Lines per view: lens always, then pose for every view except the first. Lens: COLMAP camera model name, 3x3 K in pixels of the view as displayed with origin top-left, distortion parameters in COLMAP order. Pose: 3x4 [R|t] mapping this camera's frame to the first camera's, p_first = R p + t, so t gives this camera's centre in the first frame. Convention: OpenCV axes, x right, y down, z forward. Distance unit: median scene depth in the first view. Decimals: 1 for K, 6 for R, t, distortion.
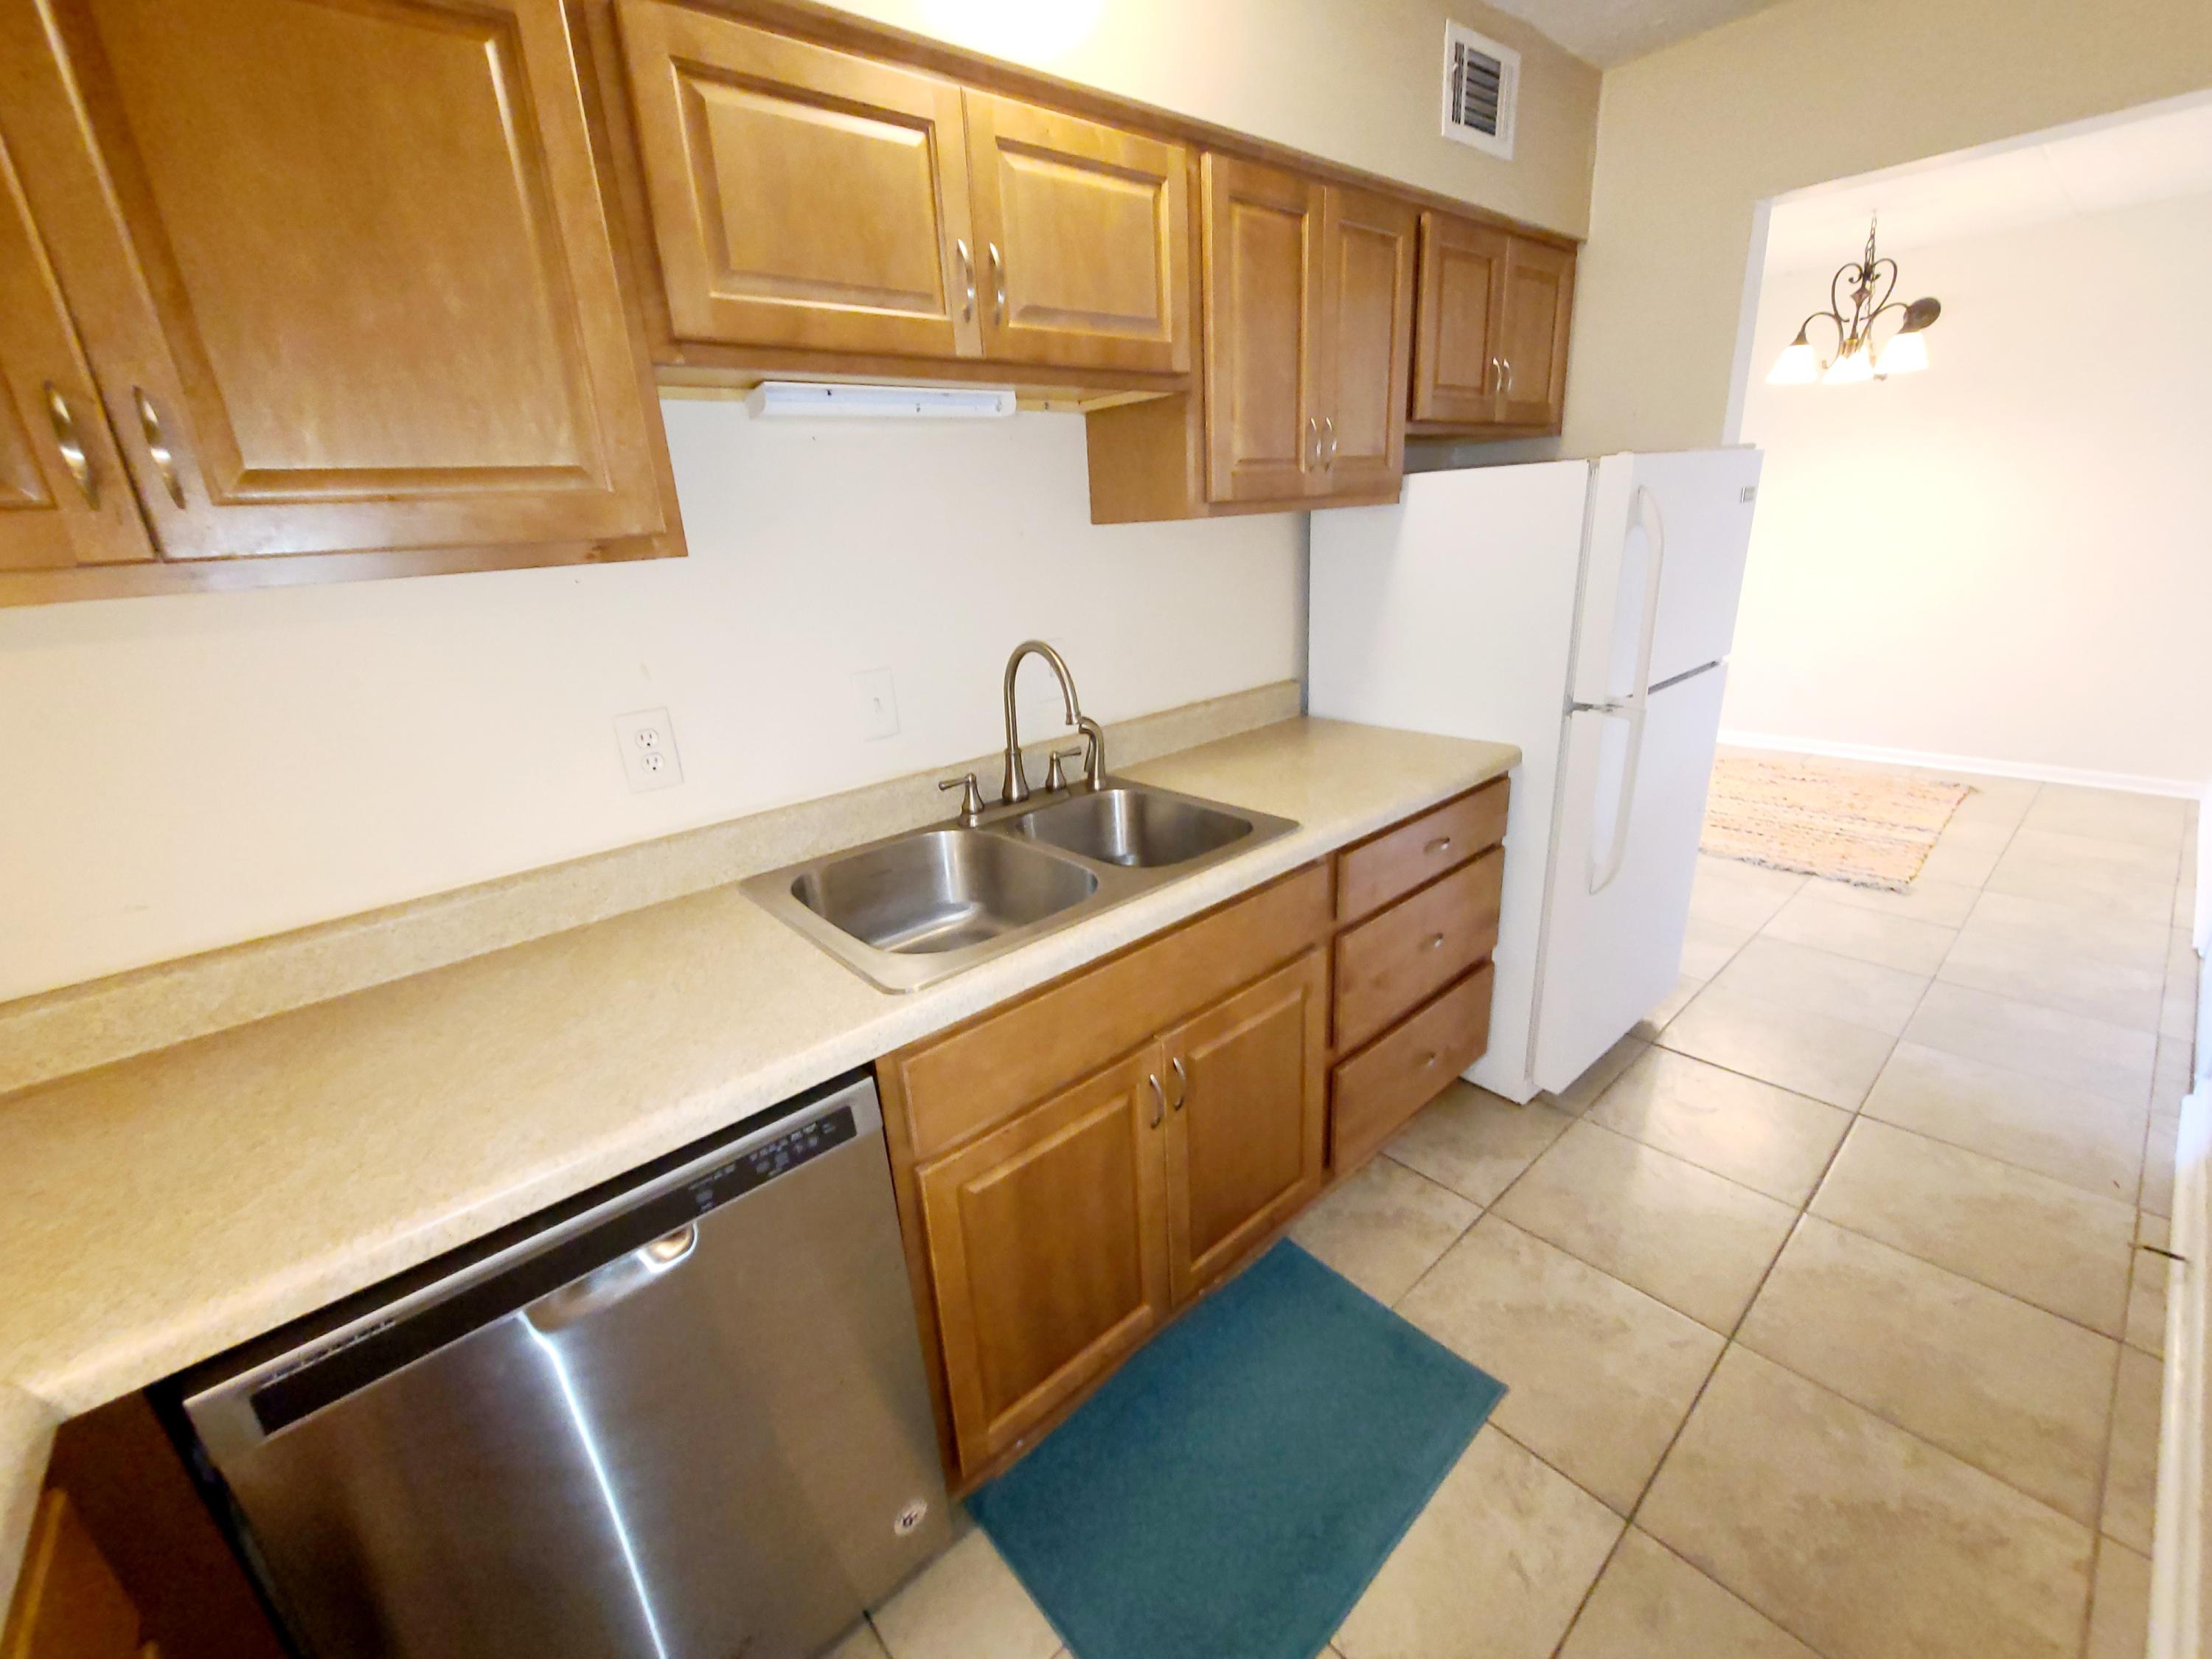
lens RADIAL K [[906.9, 0, 1096.8], [0, 906.9, 825.4], [0, 0, 1]] dist [0.004563, -0.002686]
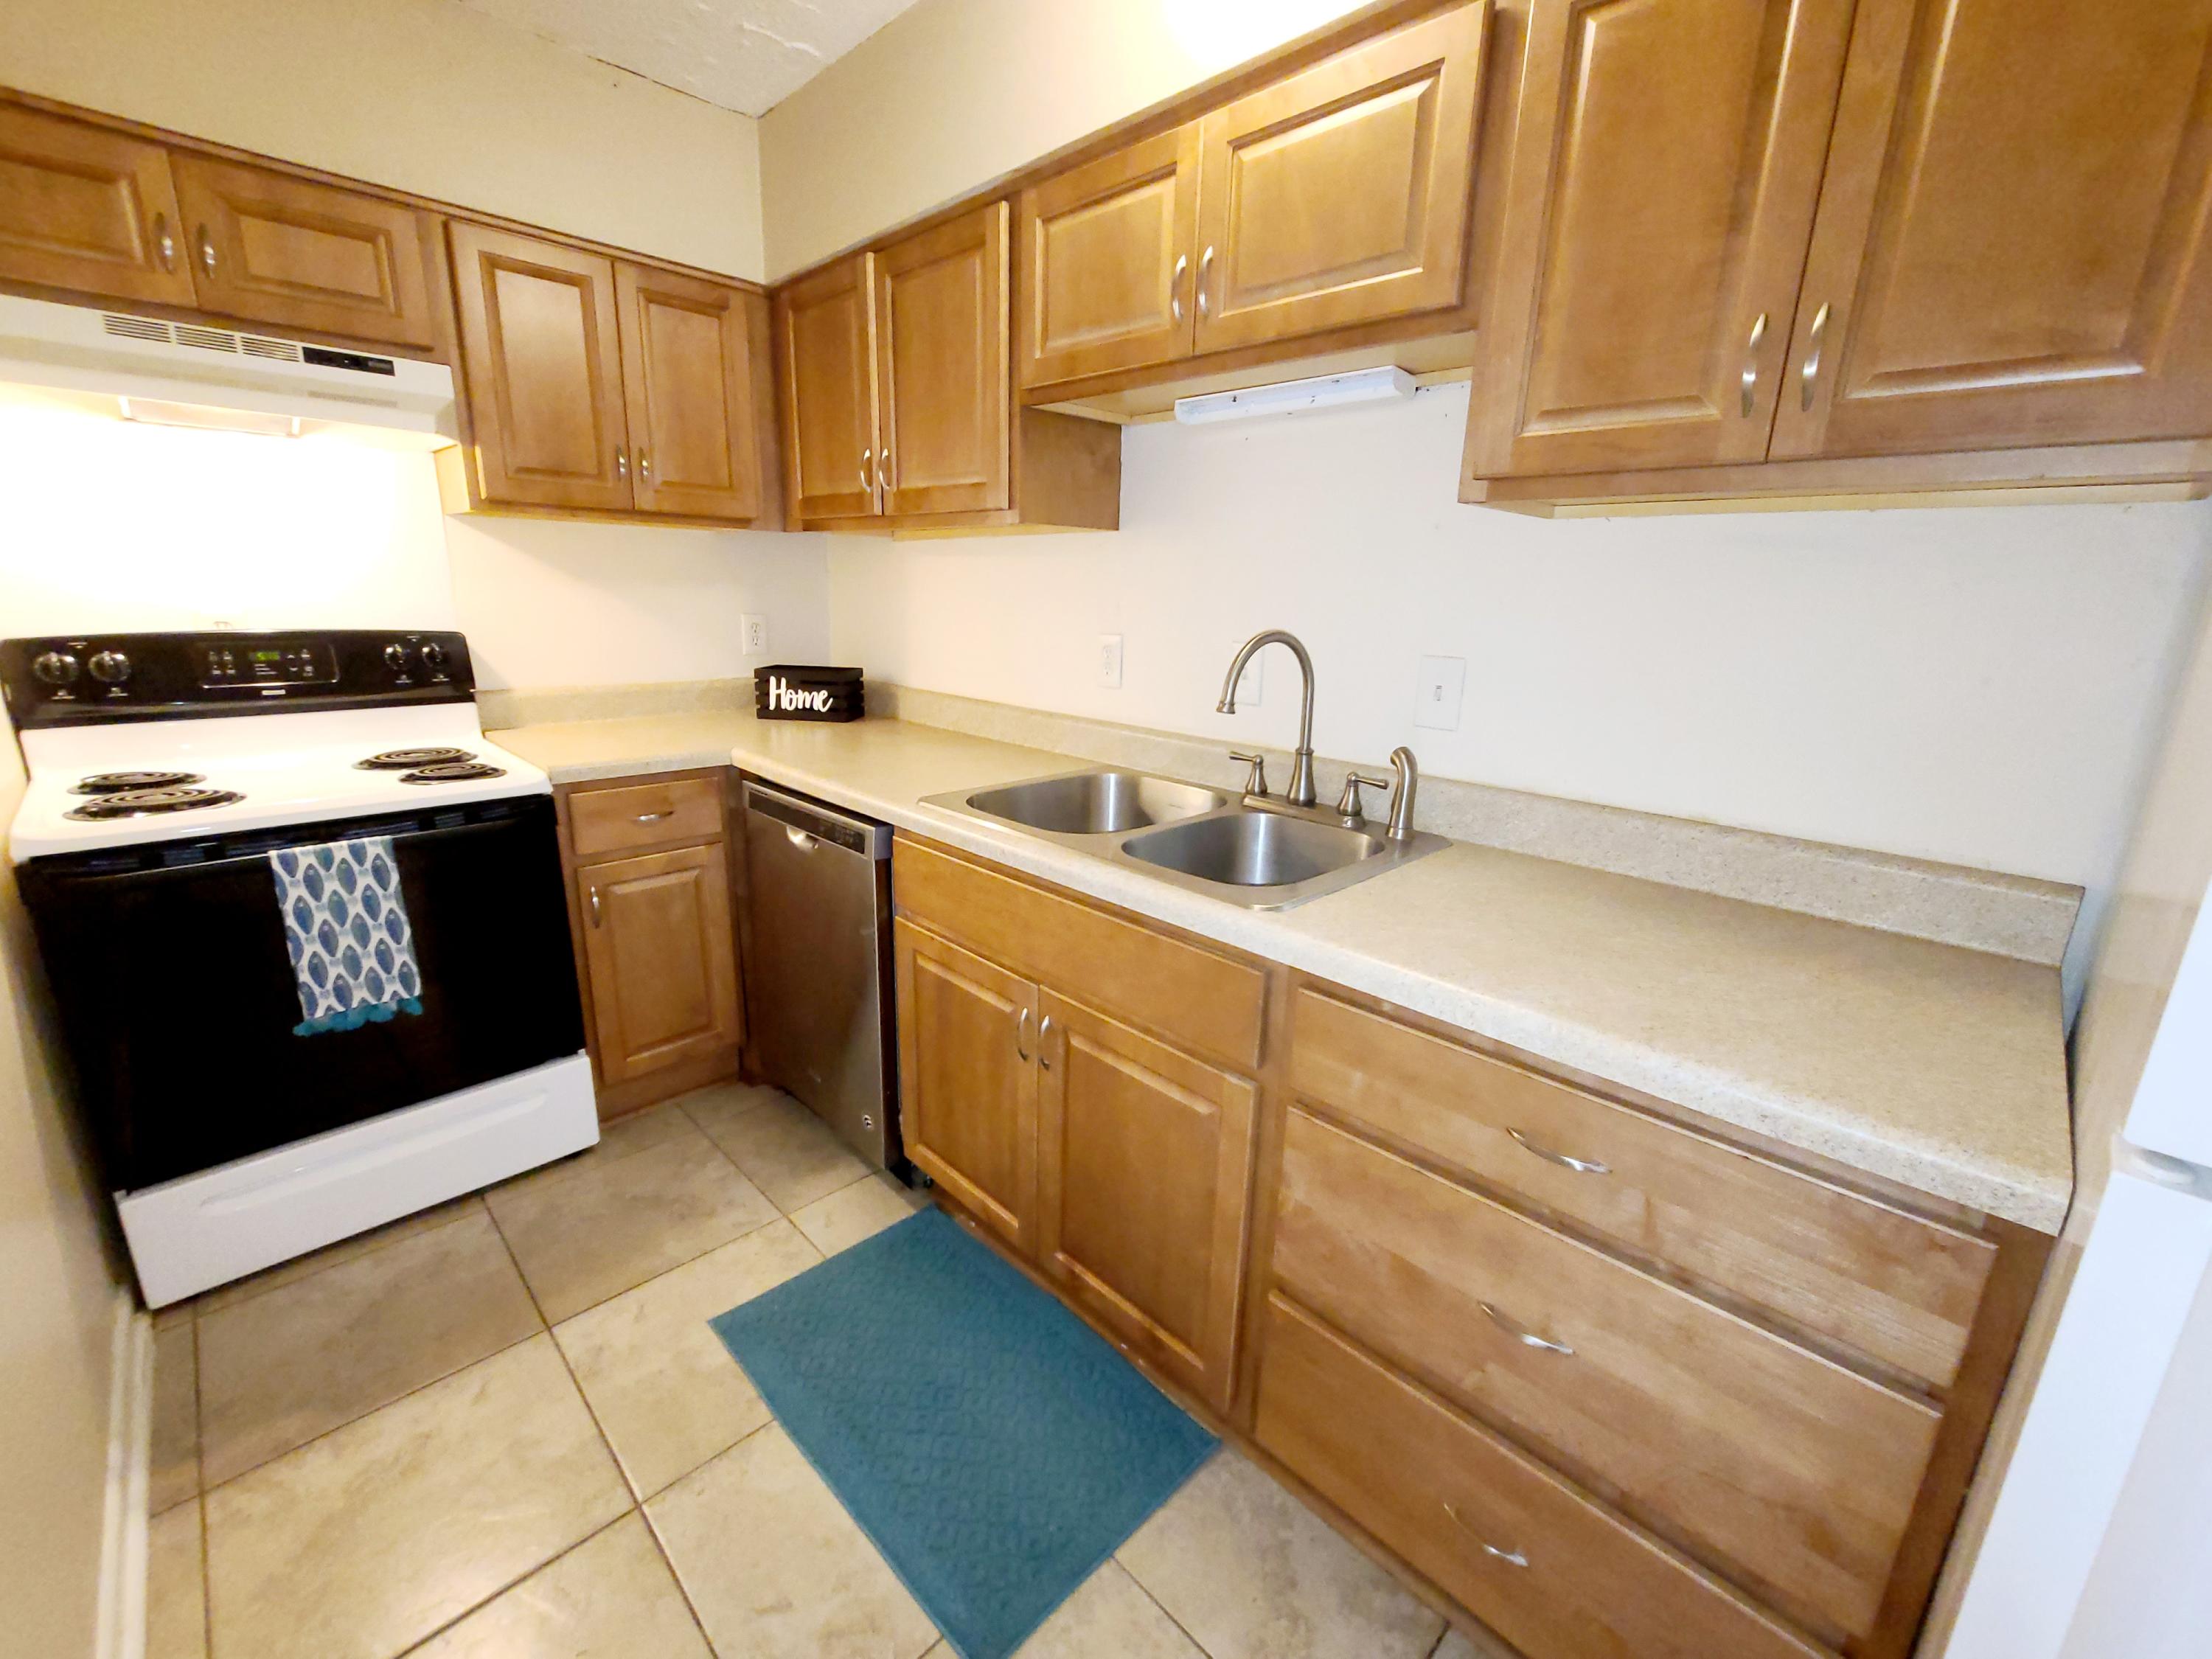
lens RADIAL K [[906.9, 0, 1095.3], [0, 906.9, 824.3], [0, 0, 1]] dist [0.004563, -0.002686]
pose [[0.061643, 0.315387, -0.946959, 0.995370], [-0.345625, 0.896808, 0.276185, -0.243815], [0.936346, 0.310268, 0.164288, 0.807246]]
